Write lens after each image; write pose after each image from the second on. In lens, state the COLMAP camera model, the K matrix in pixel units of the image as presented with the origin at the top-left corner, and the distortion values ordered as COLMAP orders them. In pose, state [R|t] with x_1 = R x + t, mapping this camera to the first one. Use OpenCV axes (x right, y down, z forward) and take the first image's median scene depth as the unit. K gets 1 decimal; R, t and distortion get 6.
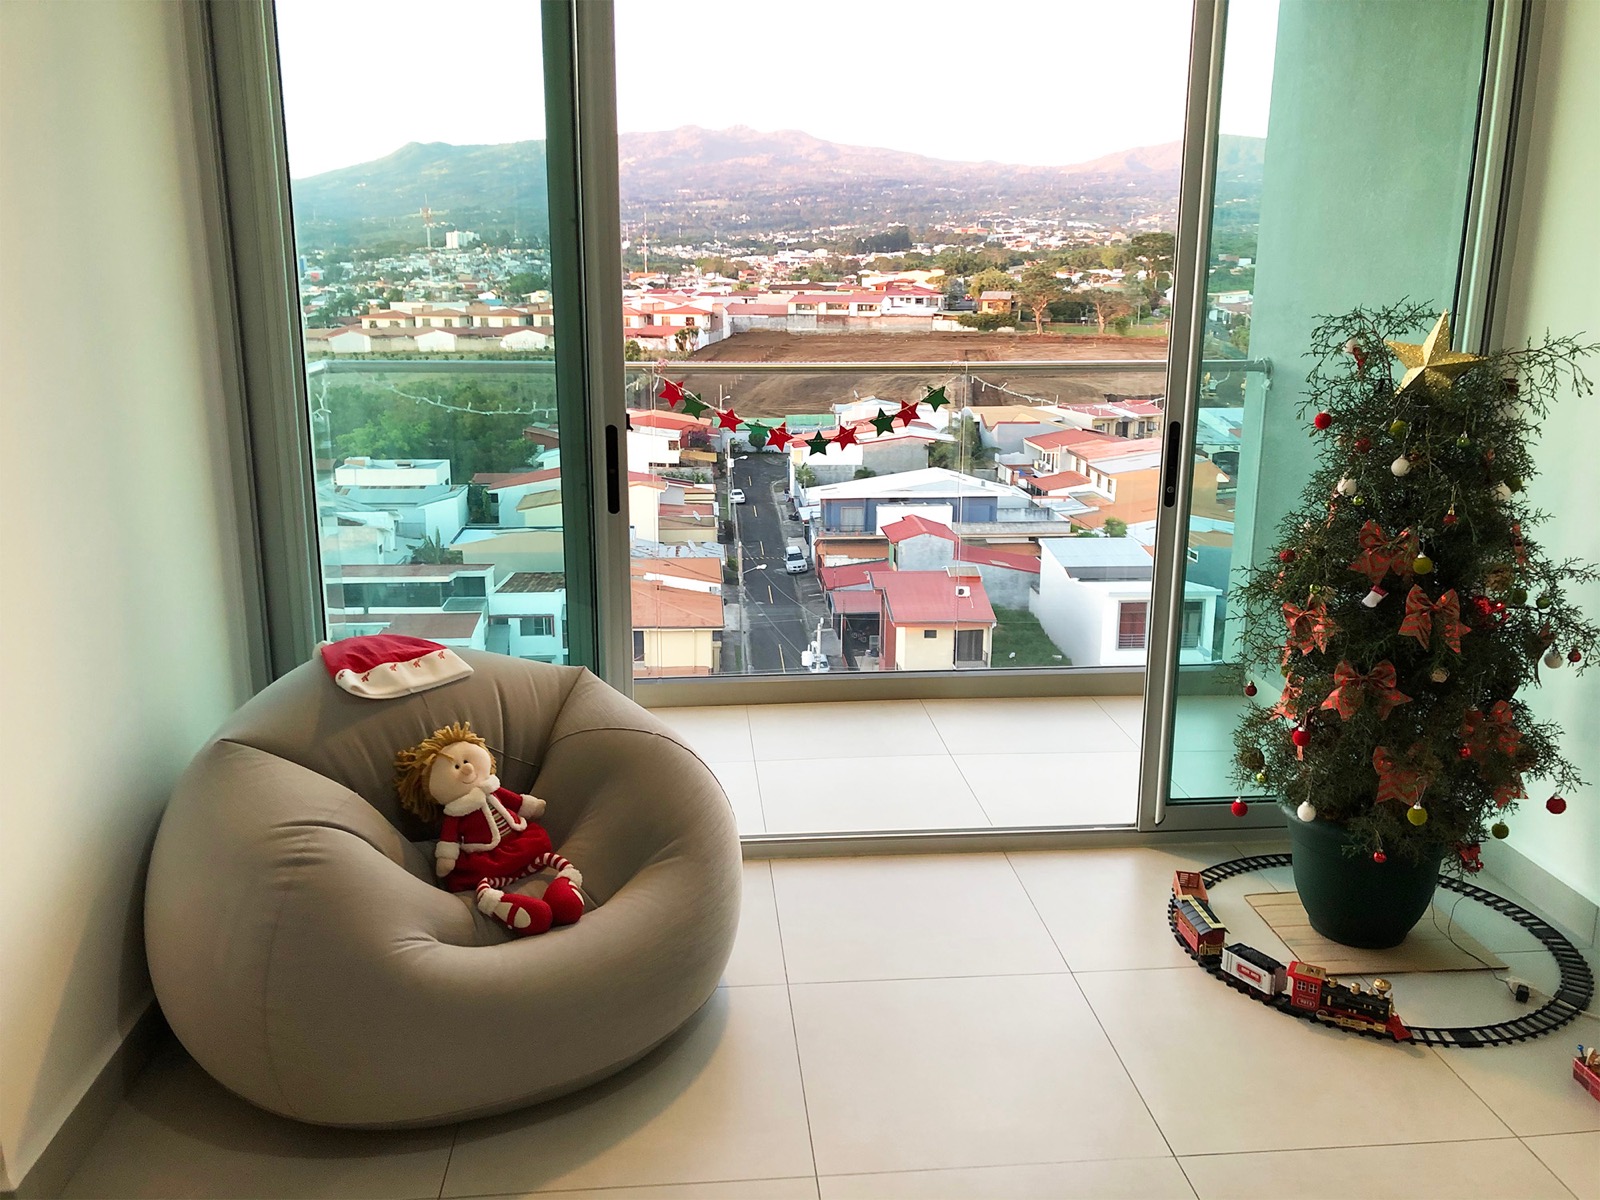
lens RADIAL K [[1321.0, 0, 800.1], [0, 1321.0, 600.7], [0, 0, 1]] dist [0.003438, 0.013516]
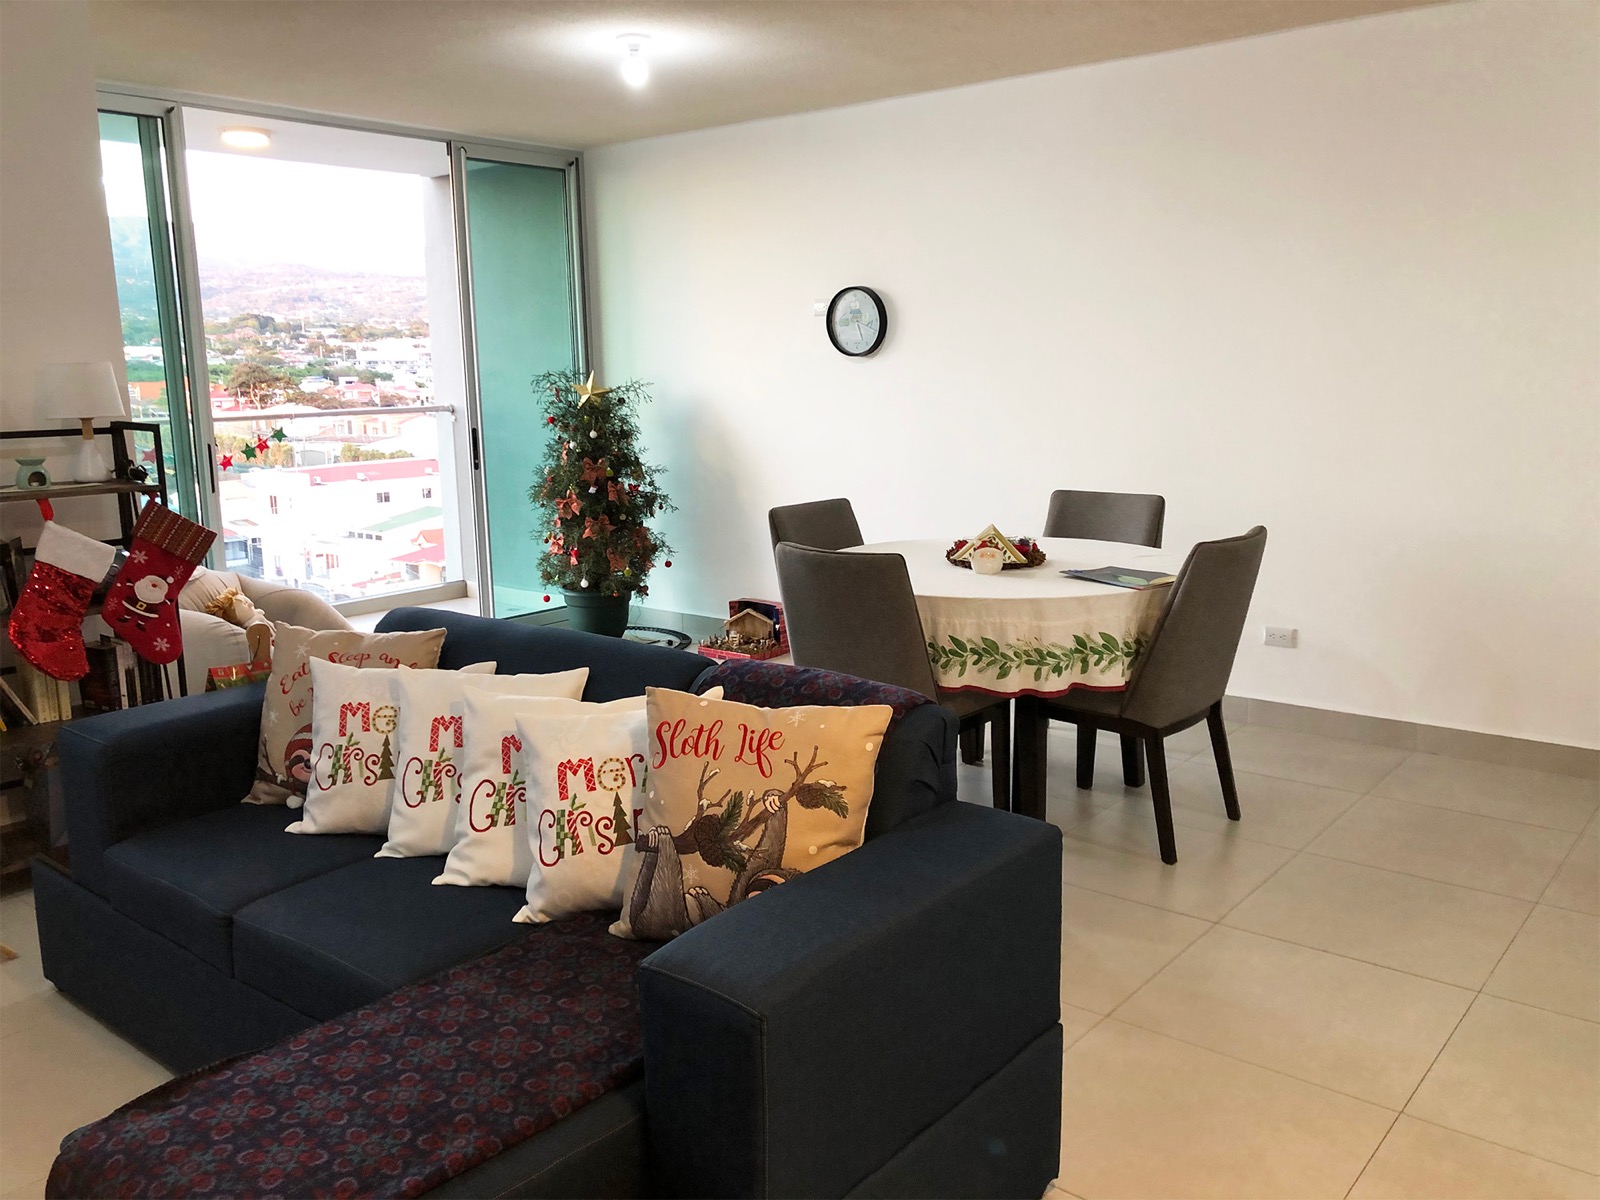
lens RADIAL K [[1321.0, 0, 798.6], [0, 1321.0, 600.7], [0, 0, 1]] dist [0.003438, 0.013516]
pose [[0.705269, -0.142496, 0.694471, -0.264767], [0.182941, 0.982995, 0.015912, 0.060148], [-0.684929, 0.115825, 0.719344, -0.253828]]
